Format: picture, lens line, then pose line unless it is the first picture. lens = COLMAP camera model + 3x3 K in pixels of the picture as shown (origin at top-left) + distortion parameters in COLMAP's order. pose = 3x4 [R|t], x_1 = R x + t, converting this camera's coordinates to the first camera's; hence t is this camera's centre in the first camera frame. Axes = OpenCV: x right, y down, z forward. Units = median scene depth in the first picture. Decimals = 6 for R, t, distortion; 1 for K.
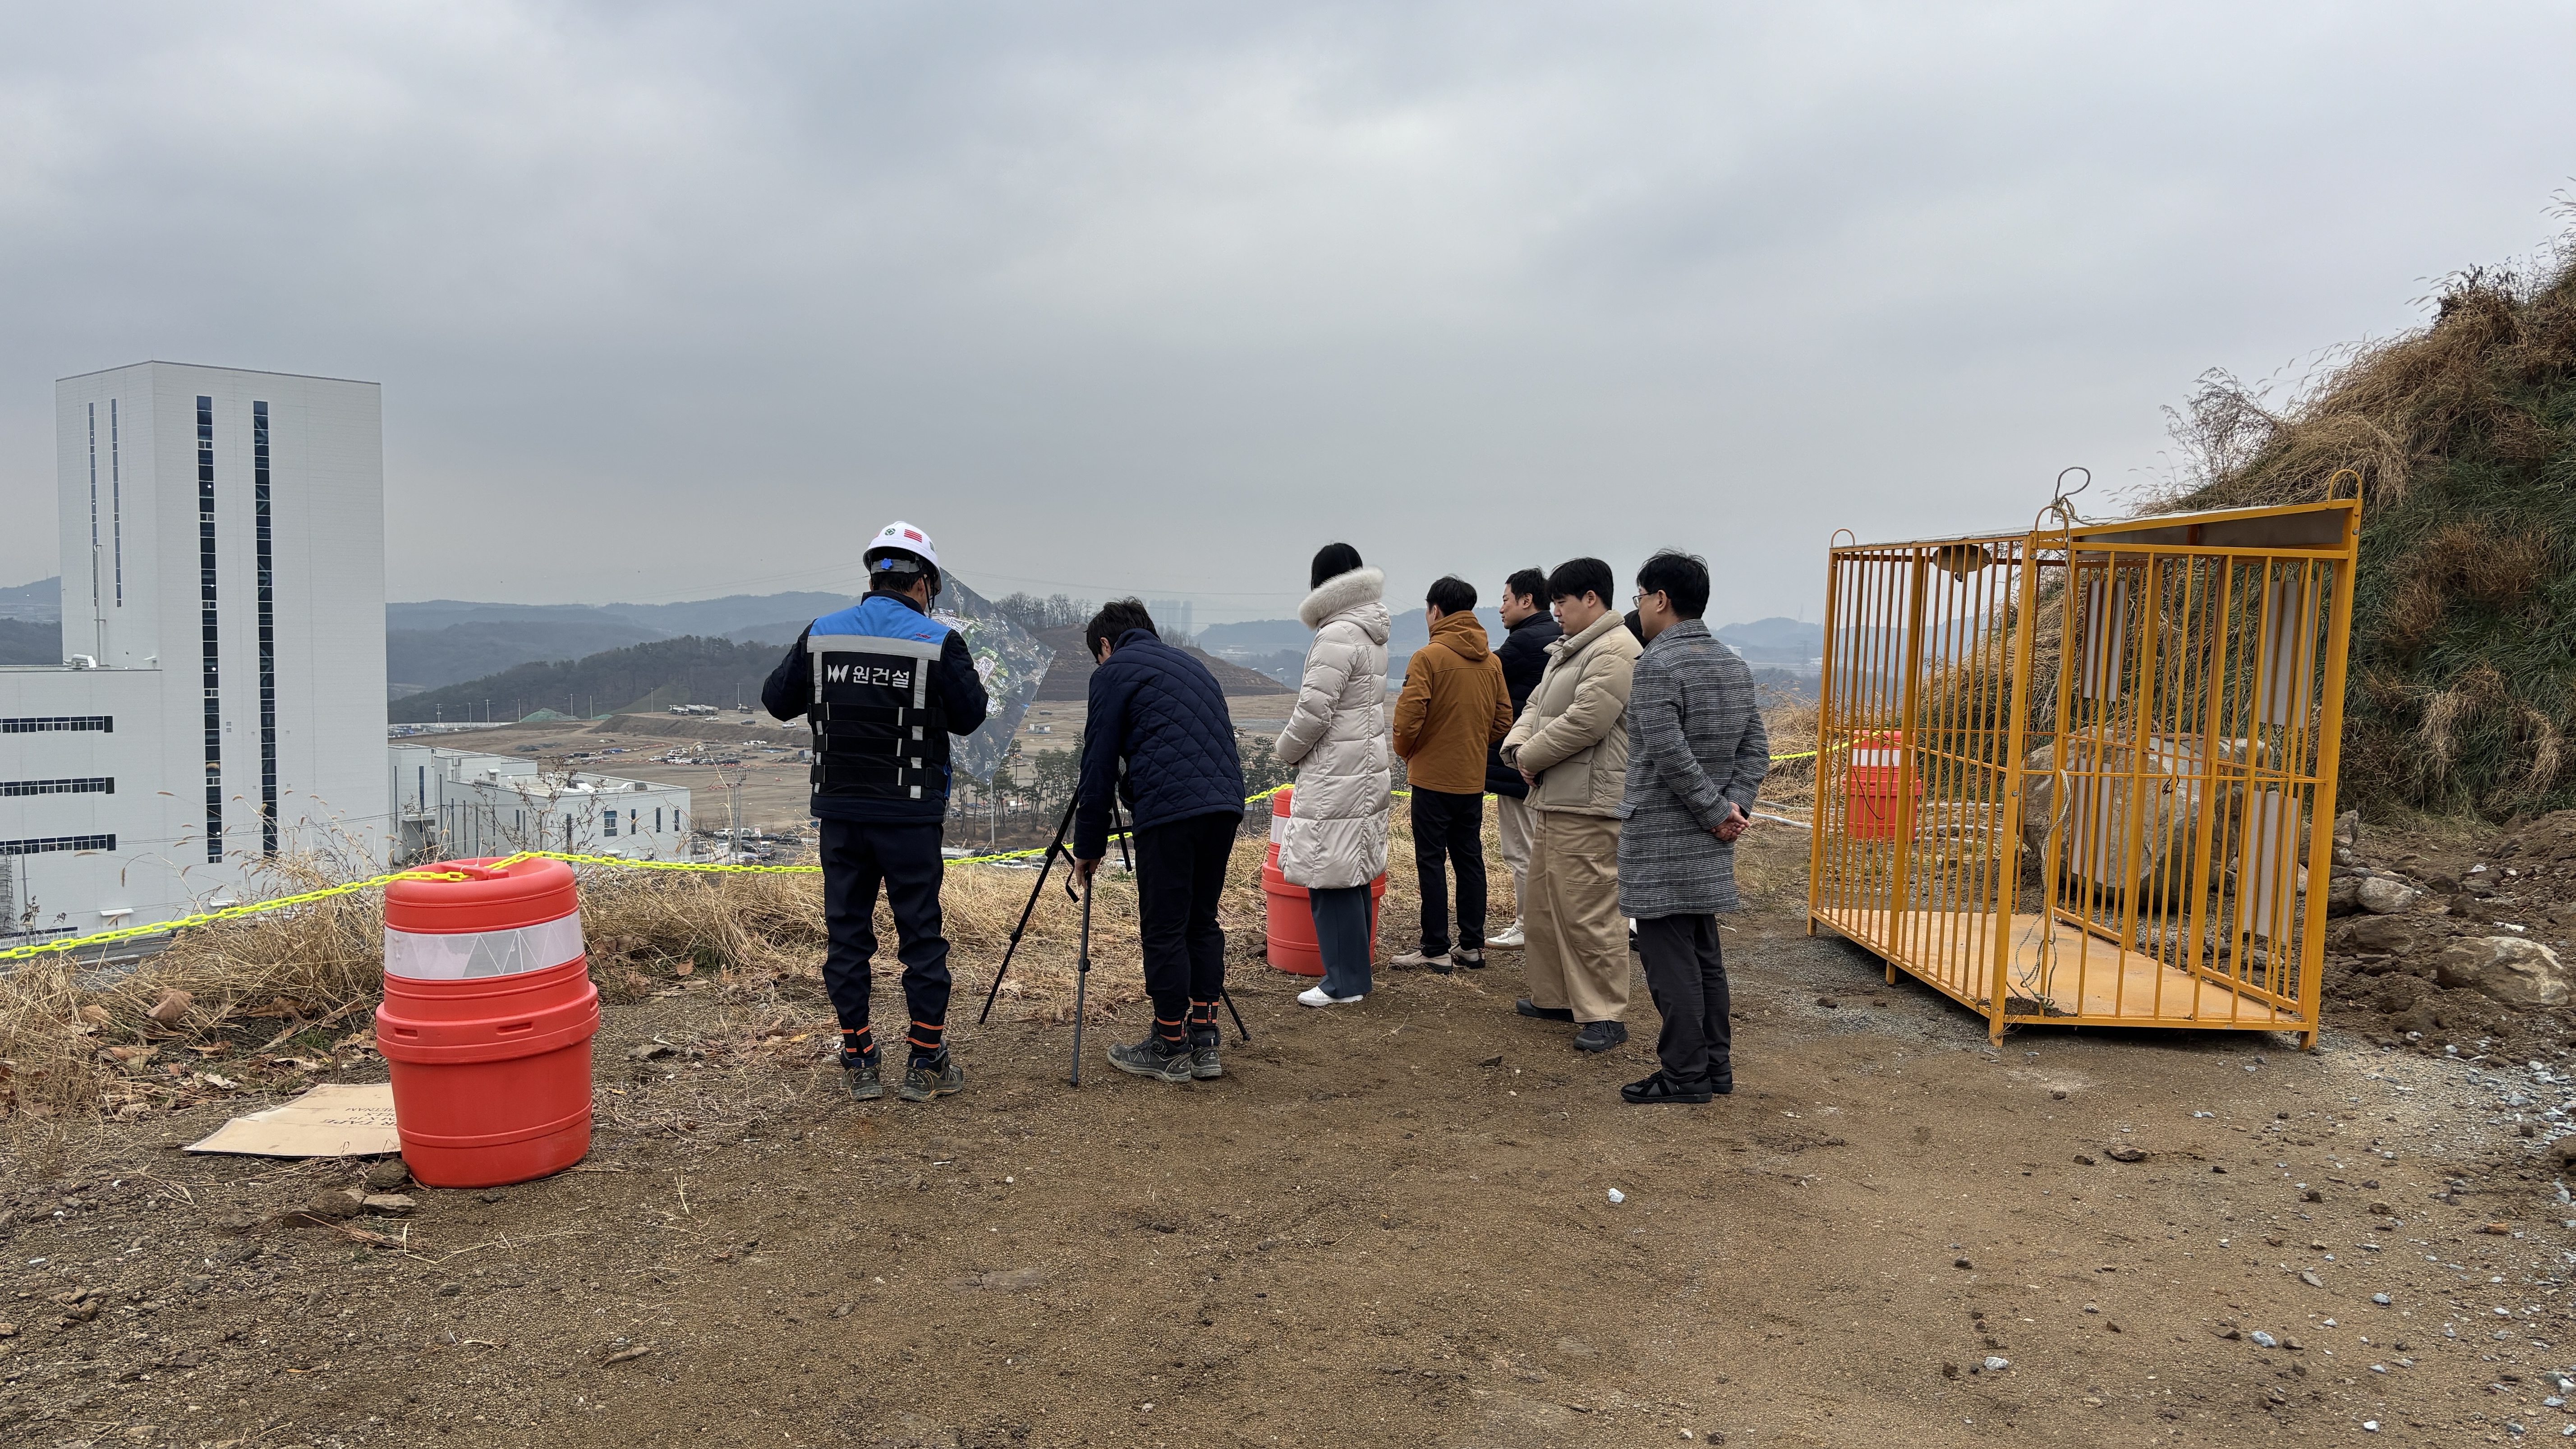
lens RADIAL K [[1941.9, 0, 1306.9], [0, 1941.9, 747.1], [0, 0, 1]] dist [0.051929, -0.054464]
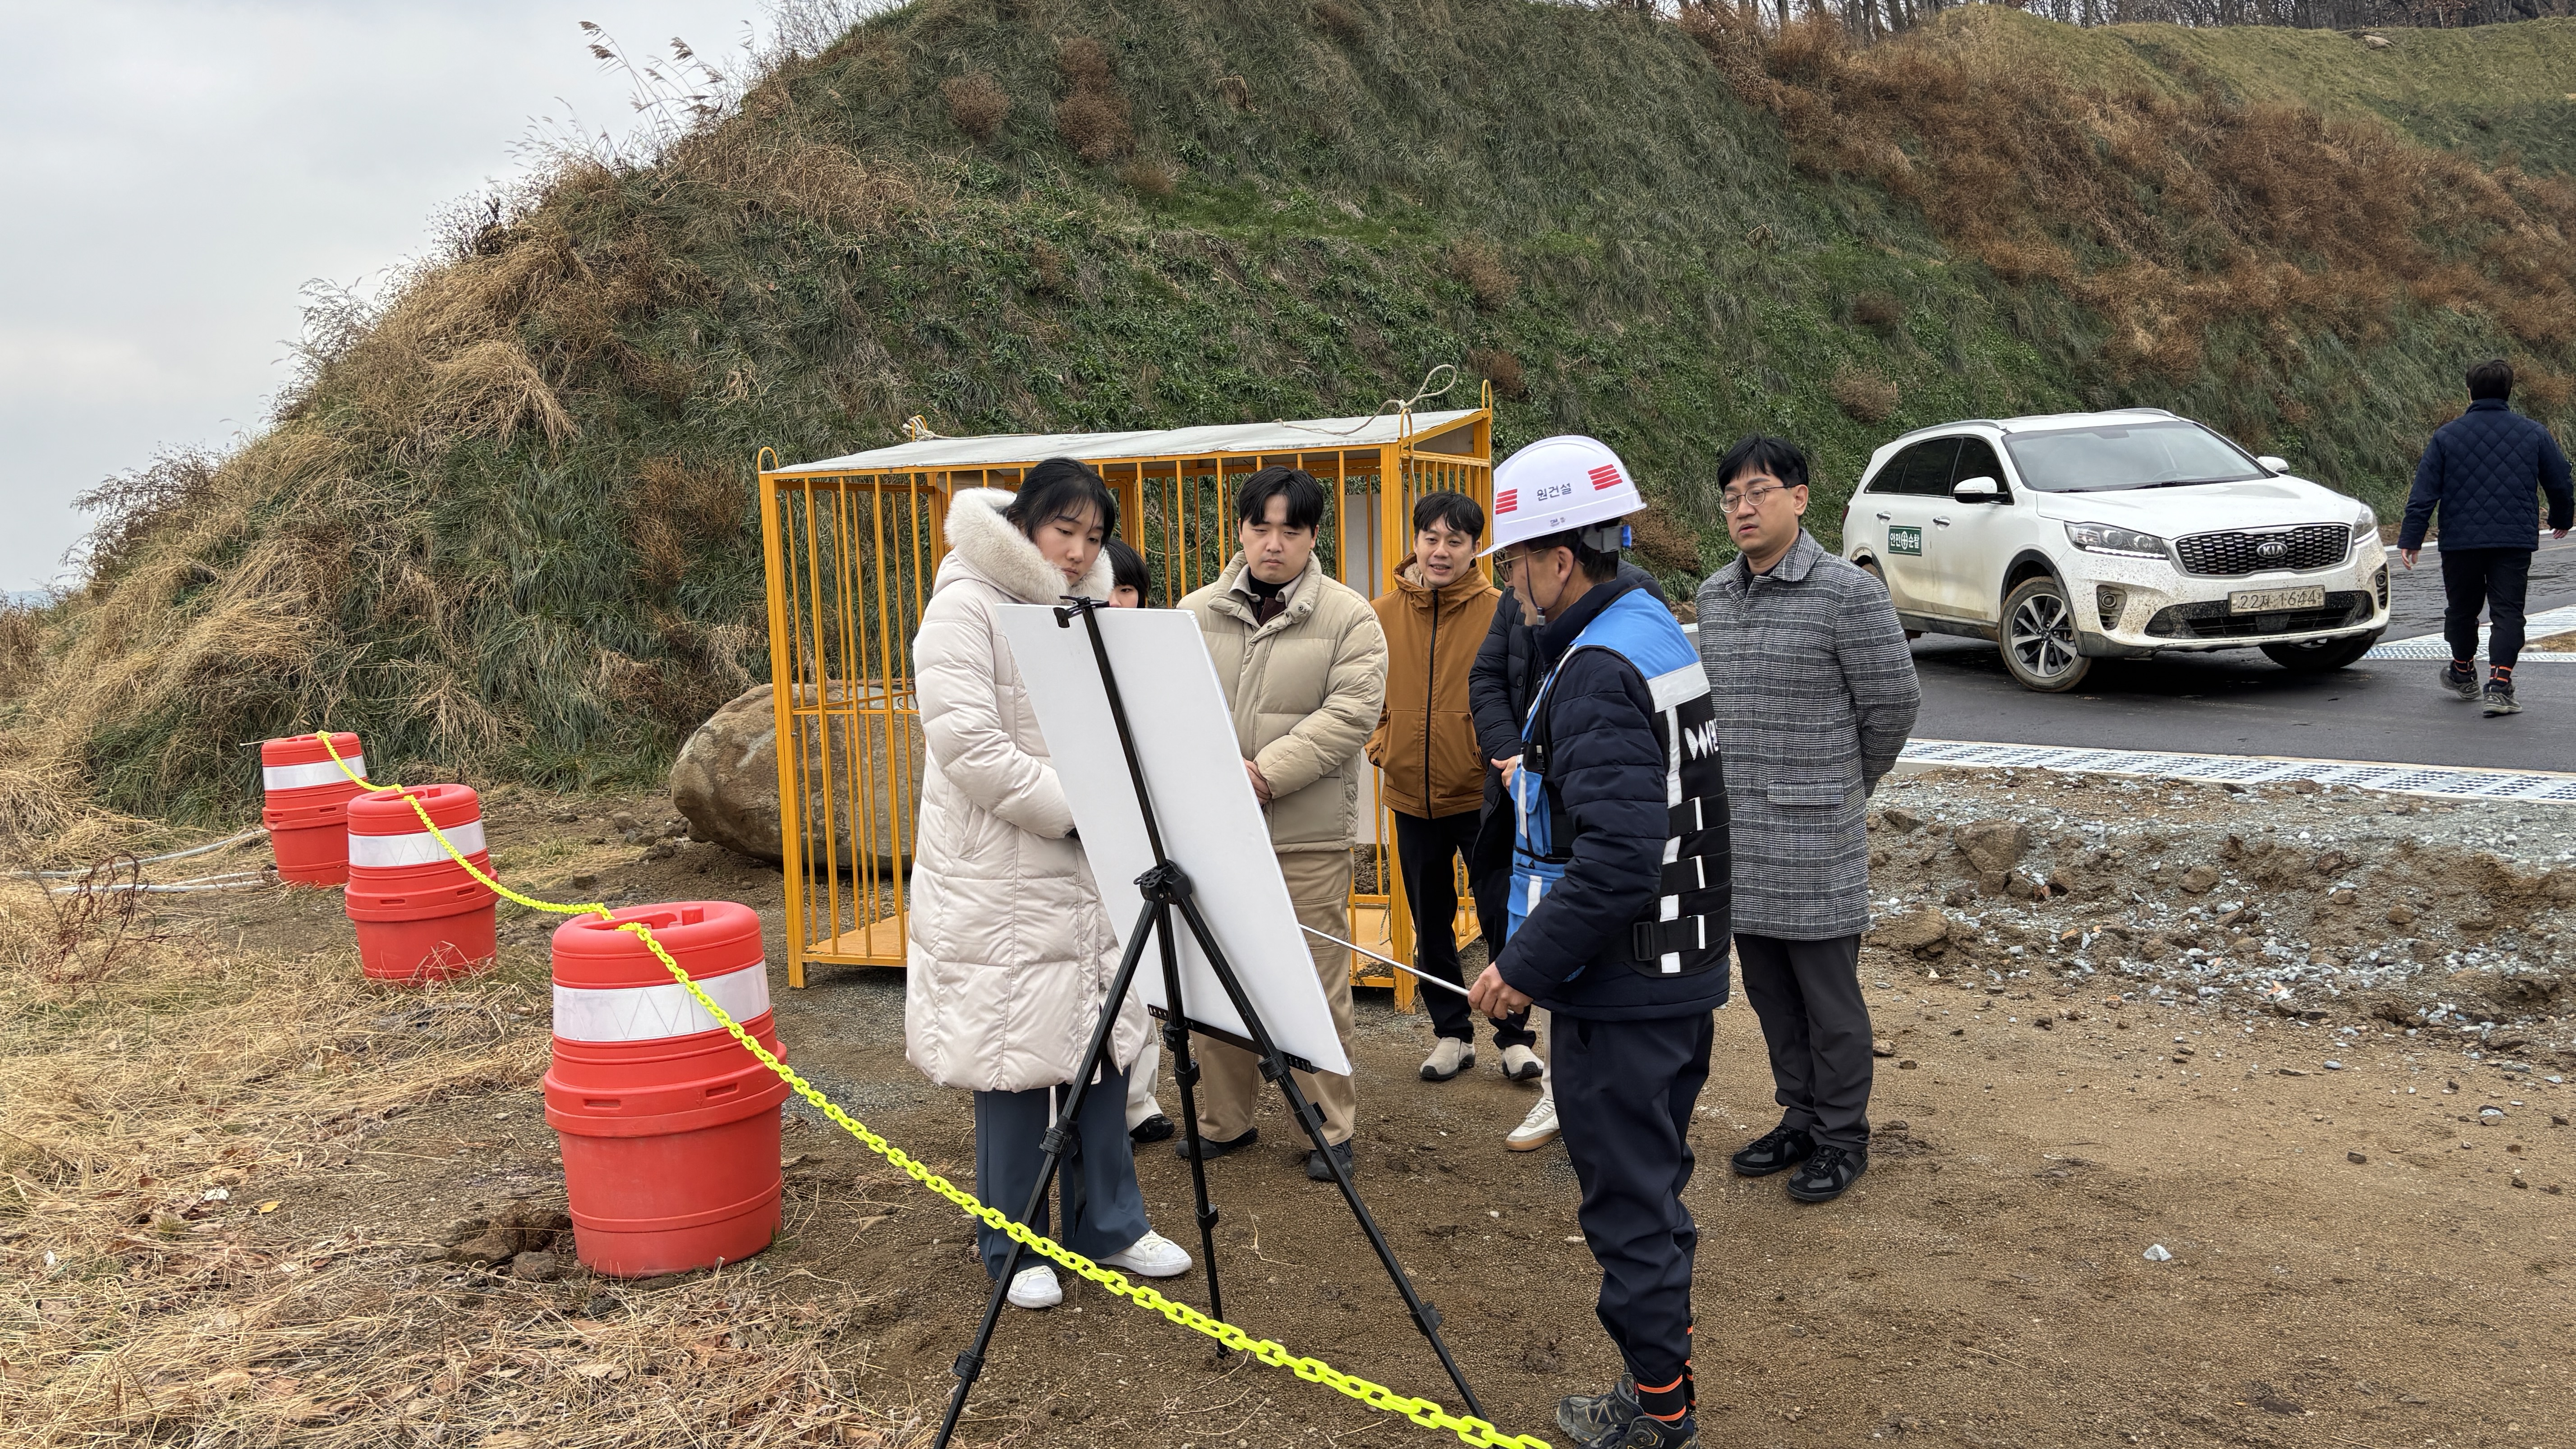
lens RADIAL K [[1941.9, 0, 1297.9], [0, 1941.9, 735.6], [0, 0, 1]] dist [0.051929, -0.054464]
pose [[0.357256, -0.137749, 0.923793, -0.426355], [0.122179, 0.987458, 0.099993, -0.063284], [-0.925981, 0.077145, 0.369606, 0.646426]]
